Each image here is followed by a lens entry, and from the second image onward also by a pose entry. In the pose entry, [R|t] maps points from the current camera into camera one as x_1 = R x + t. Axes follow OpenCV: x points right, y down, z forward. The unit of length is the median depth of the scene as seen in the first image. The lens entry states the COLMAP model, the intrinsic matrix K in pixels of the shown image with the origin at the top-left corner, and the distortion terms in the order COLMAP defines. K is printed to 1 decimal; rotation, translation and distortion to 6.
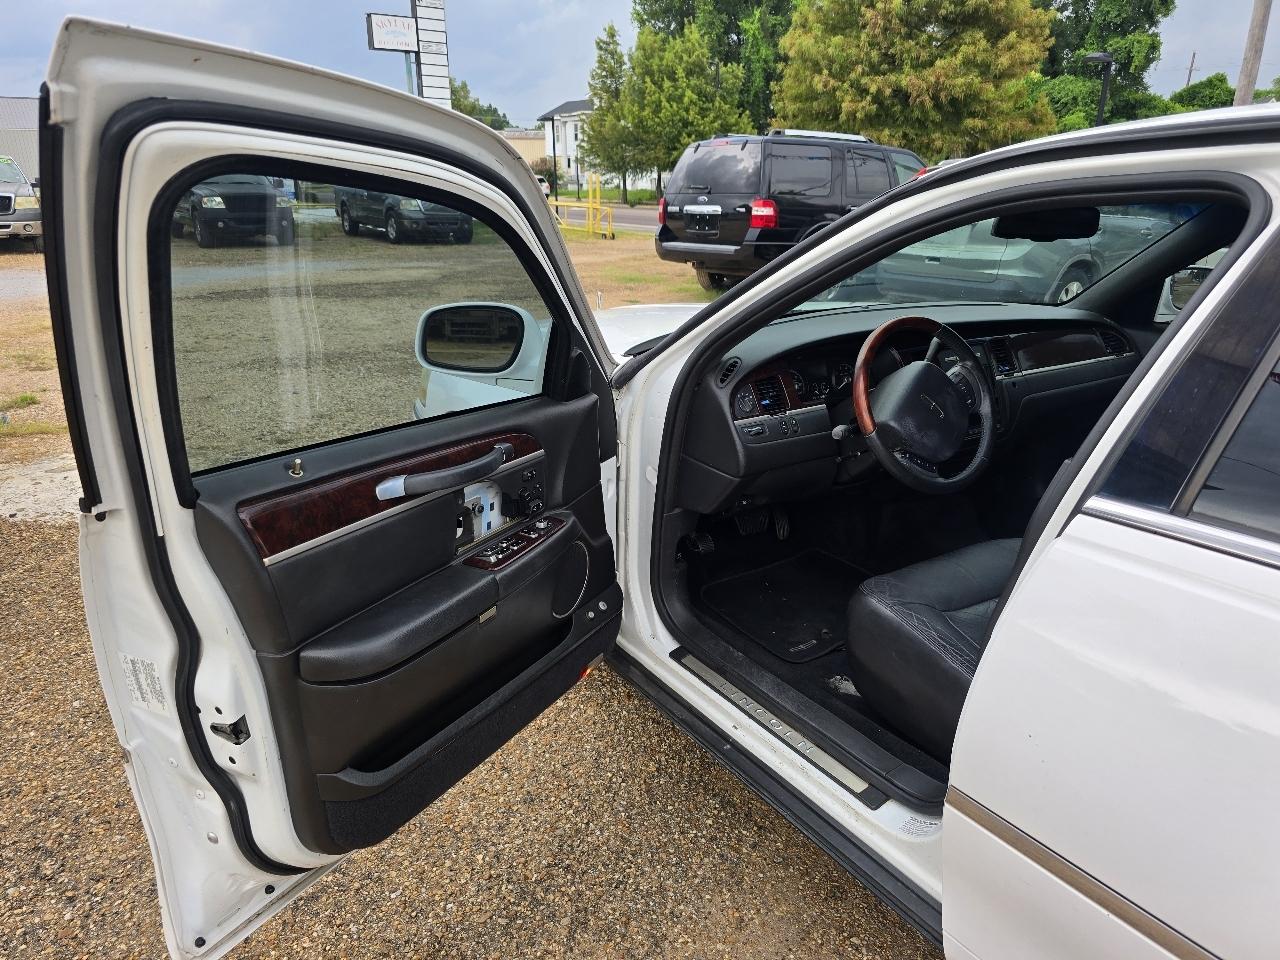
lens RADIAL K [[867.5, 0, 639.3], [0, 867.5, 489.6], [0, 0, 1]] dist [0.048437, -0.048661]
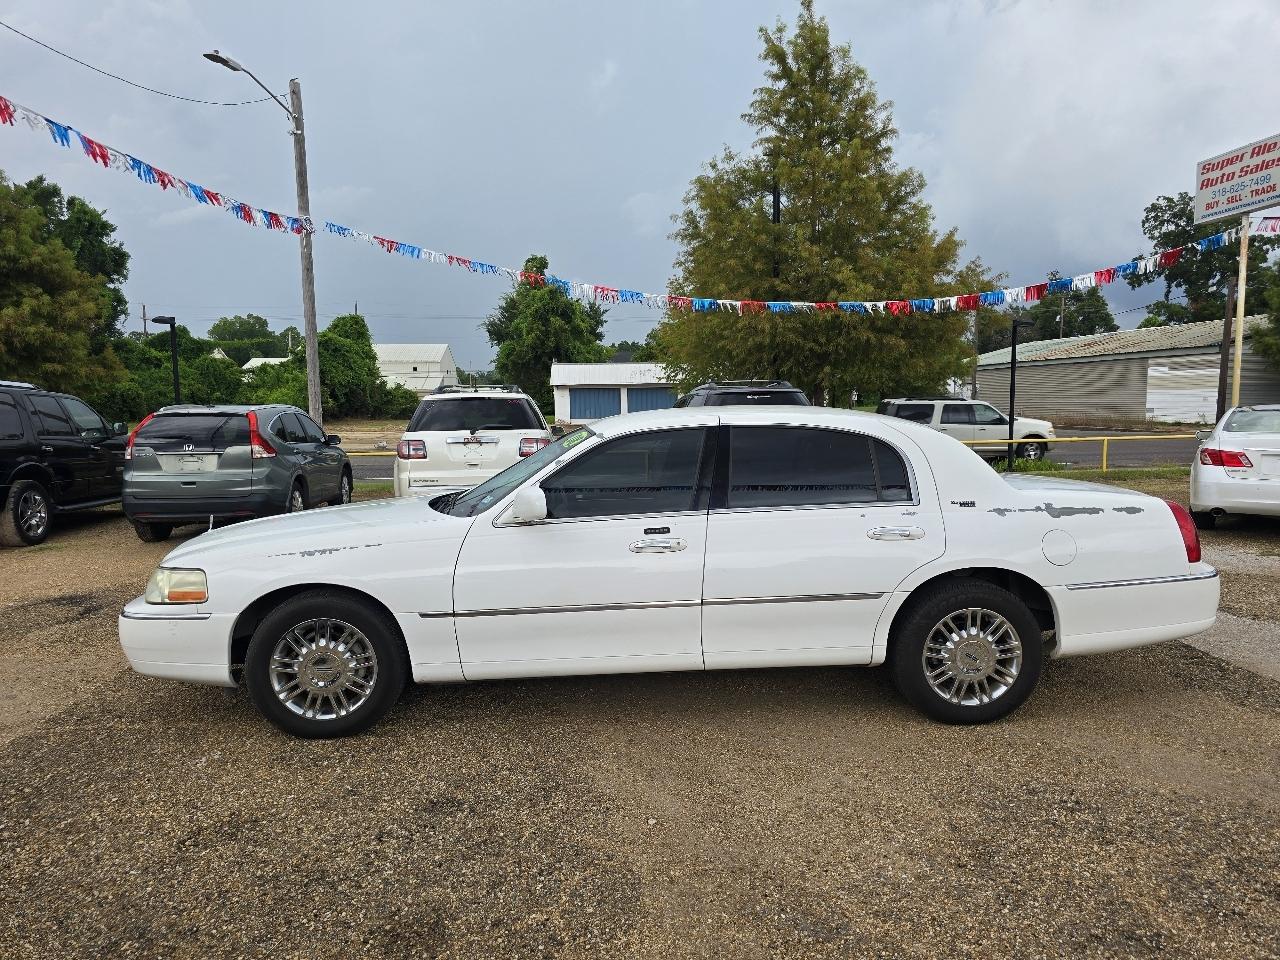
lens RADIAL K [[867.5, 0, 637.9], [0, 867.5, 480.6], [0, 0, 1]] dist [0.048437, -0.048661]
pose [[0.503368, -0.082479, 0.860127, -0.142629], [0.301897, 0.949487, -0.085630, 0.006947], [-0.809617, 0.302773, 0.502841, -0.037364]]
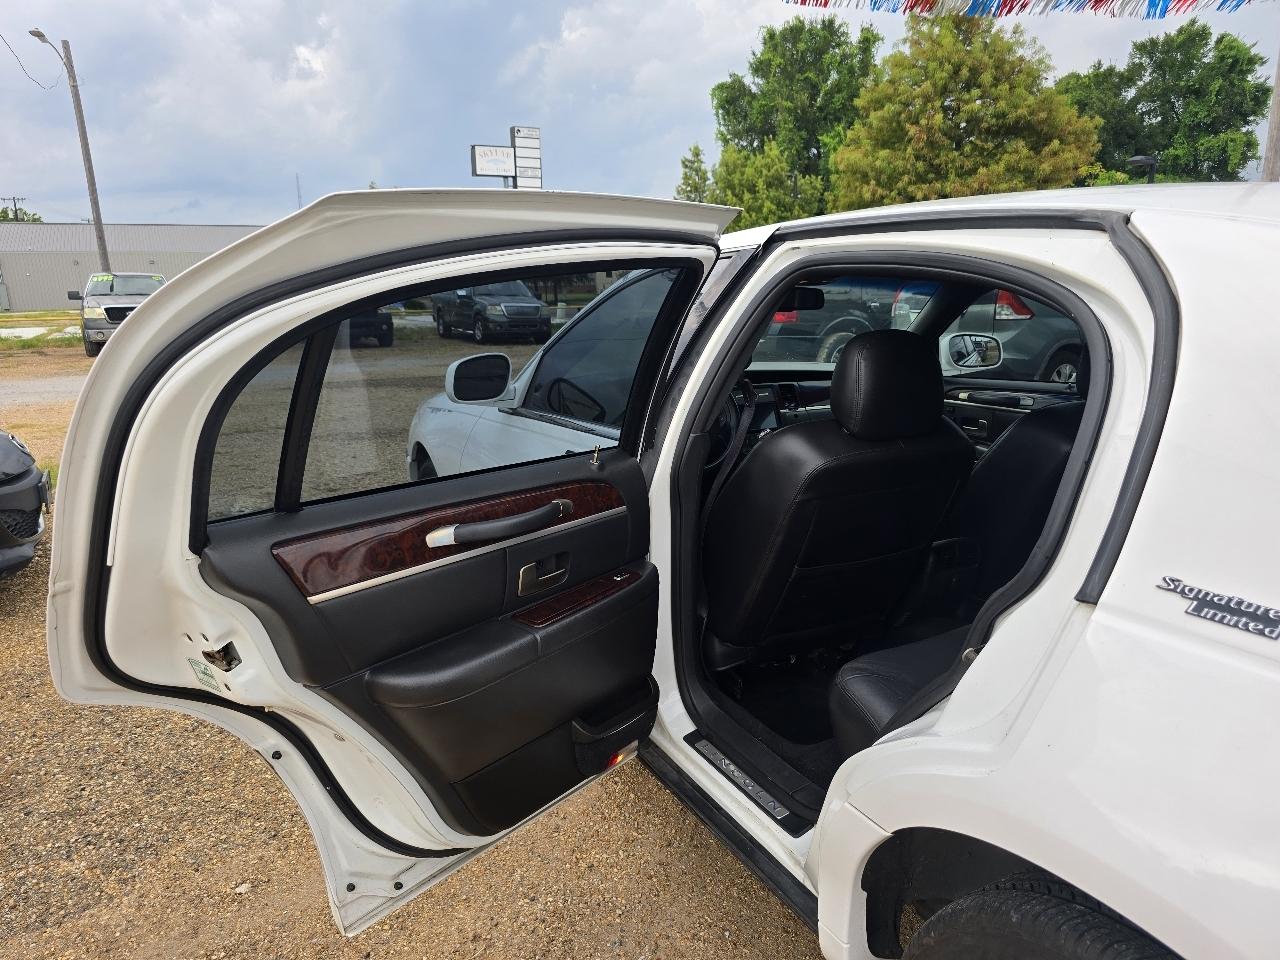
lens RADIAL K [[867.5, 0, 629.0], [0, 867.5, 488.8], [0, 0, 1]] dist [0.048437, -0.048661]
pose [[0.992913, 0.008271, -0.118553, 0.036480], [-0.021451, 0.993663, -0.110335, 0.016677], [0.116889, 0.112096, 0.986799, -0.040326]]
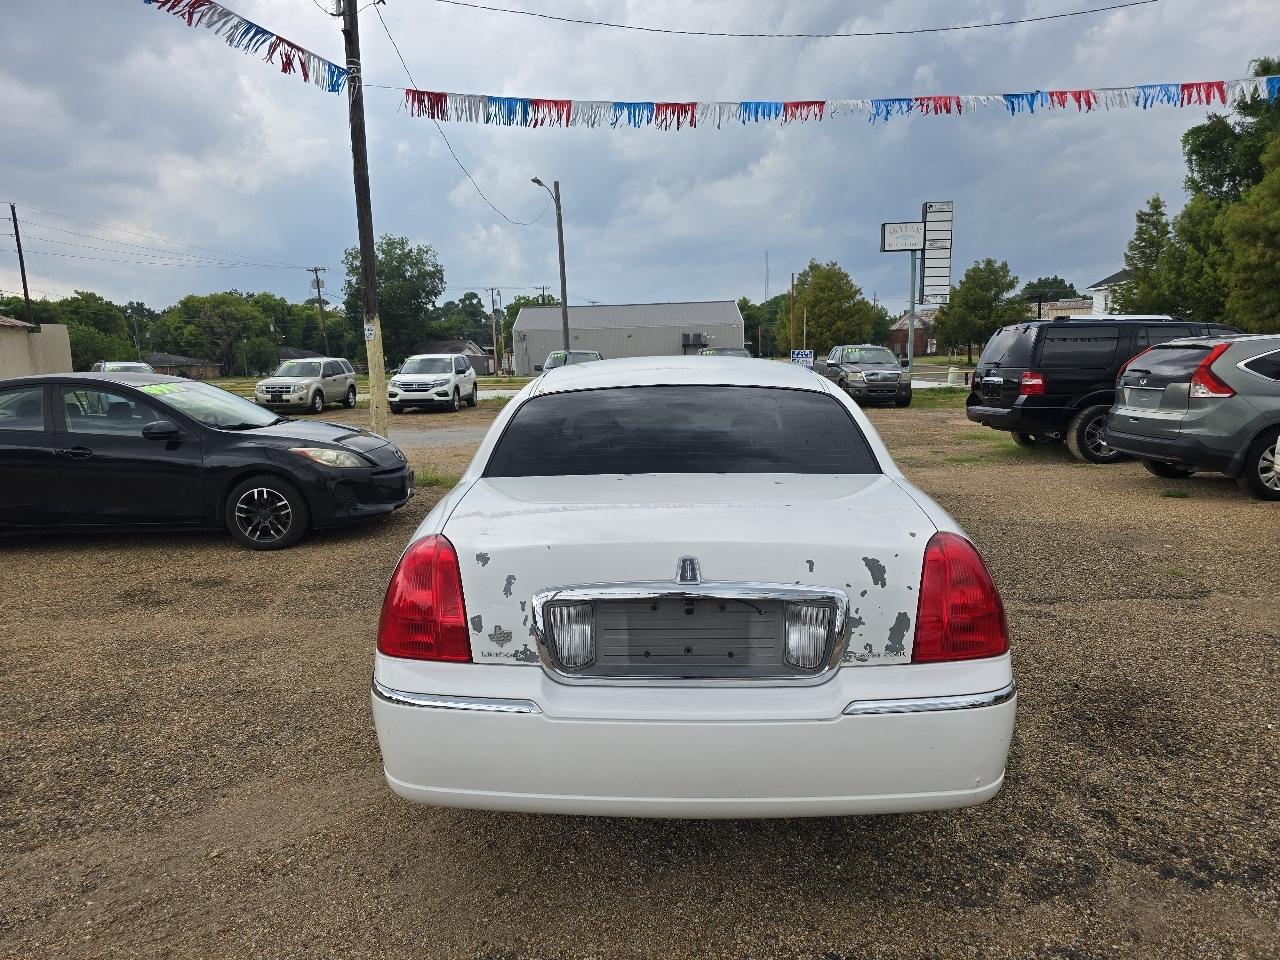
lens RADIAL K [[867.5, 0, 628.0], [0, 867.5, 480.2], [0, 0, 1]] dist [0.048437, -0.048661]
pose [[0.810000, 0.059518, -0.583402, 0.181313], [-0.171332, 0.975449, -0.138365, 0.033941], [0.560844, 0.212031, 0.800311, -0.110283]]
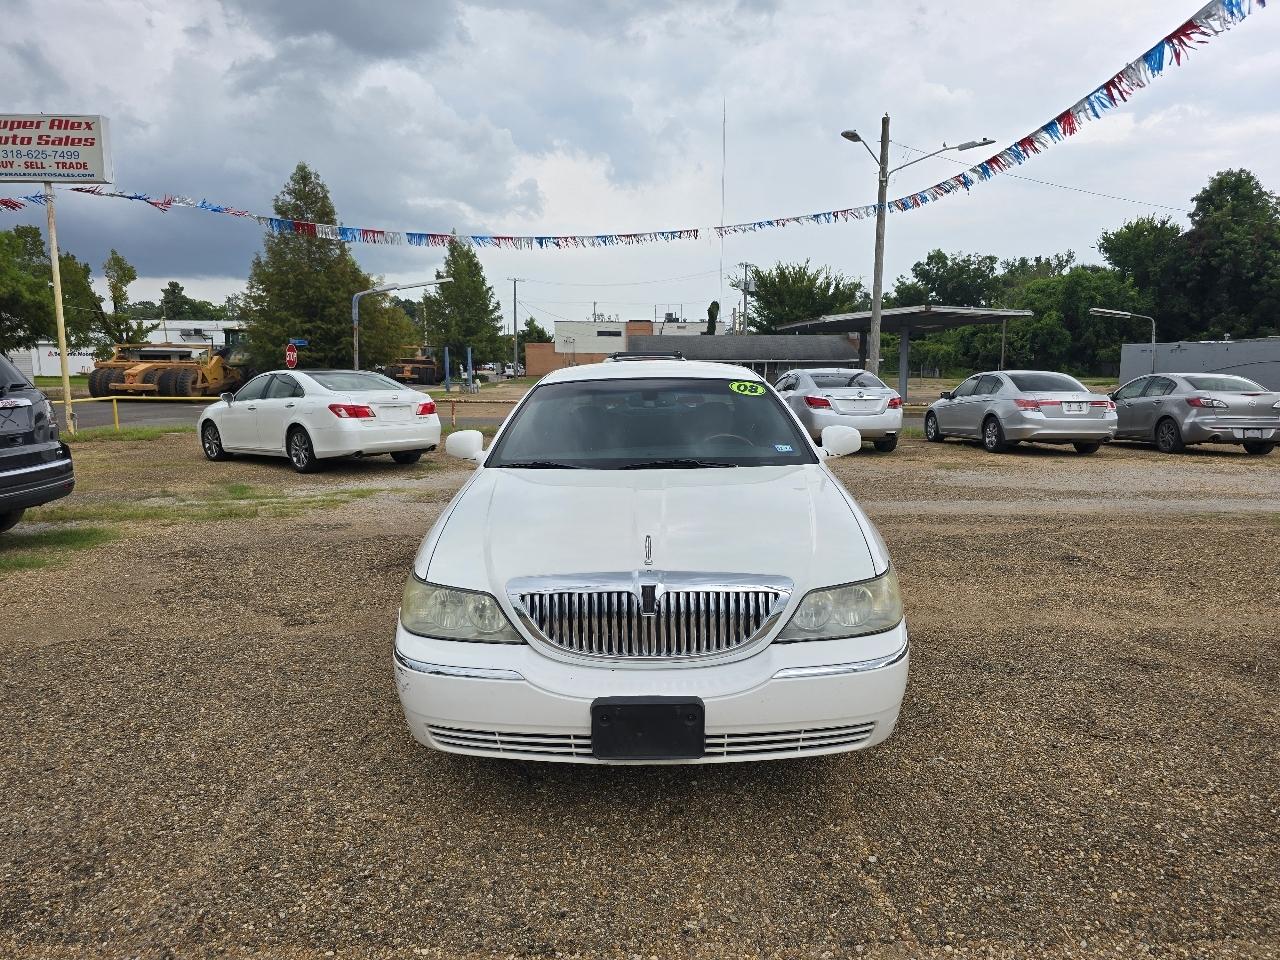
lens RADIAL K [[877.1, 0, 648.1], [0, 877.1, 477.1], [0, 0, 1]] dist [0.042775, -0.034096]
pose [[-0.818984, -0.072410, 0.569230, -0.097137], [0.193715, 0.898879, 0.393053, -0.099633], [-0.540130, 0.432172, -0.722140, 0.263612]]
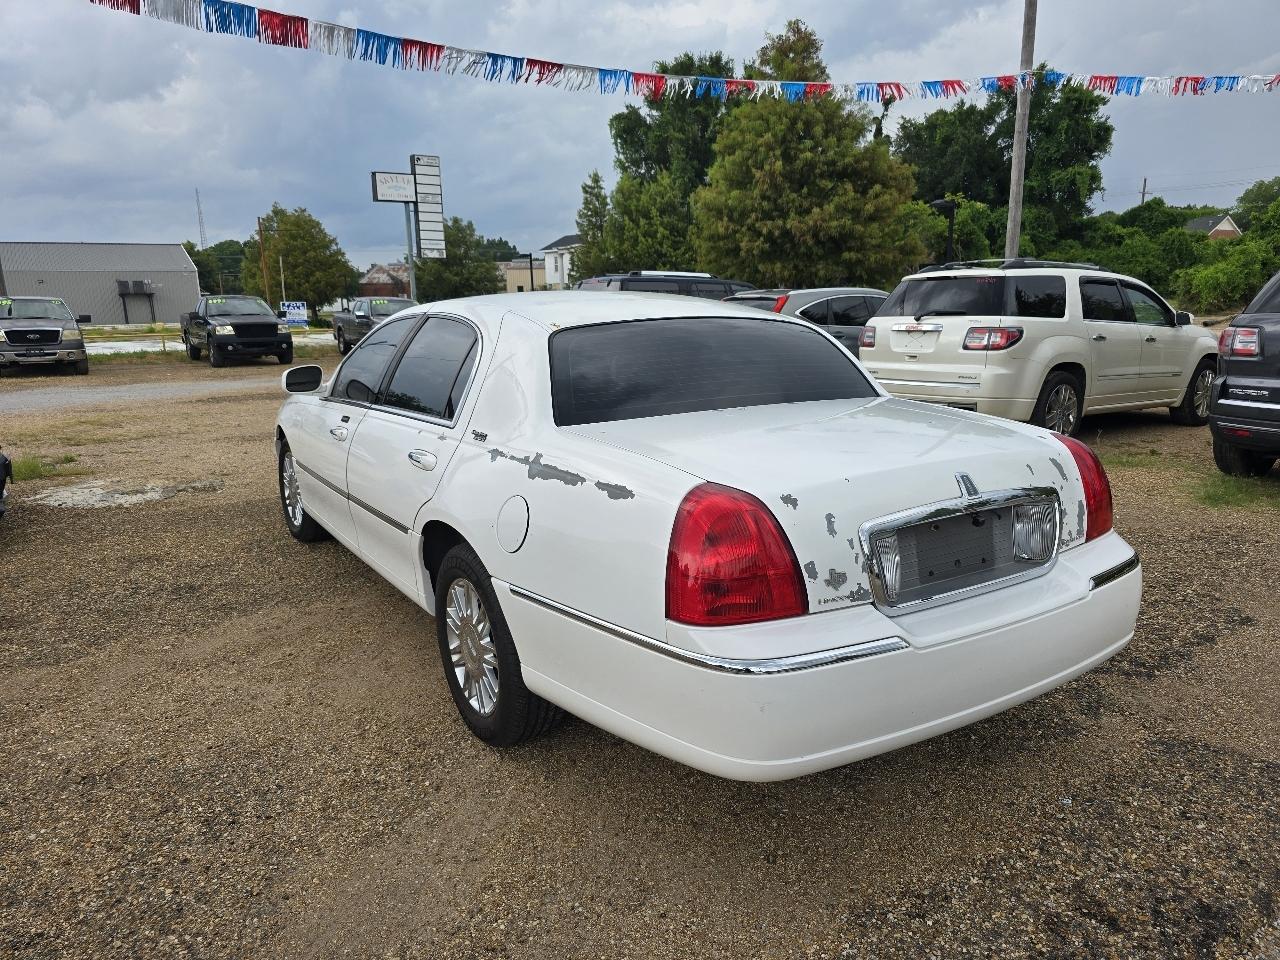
lens RADIAL K [[867.5, 0, 639.4], [0, 867.5, 481.4], [0, 0, 1]] dist [0.048437, -0.048661]
pose [[0.999700, -0.016511, -0.018108, 0.085750], [0.013876, 0.990468, -0.137045, 0.042881], [0.020198, 0.136753, 0.990399, -0.129390]]
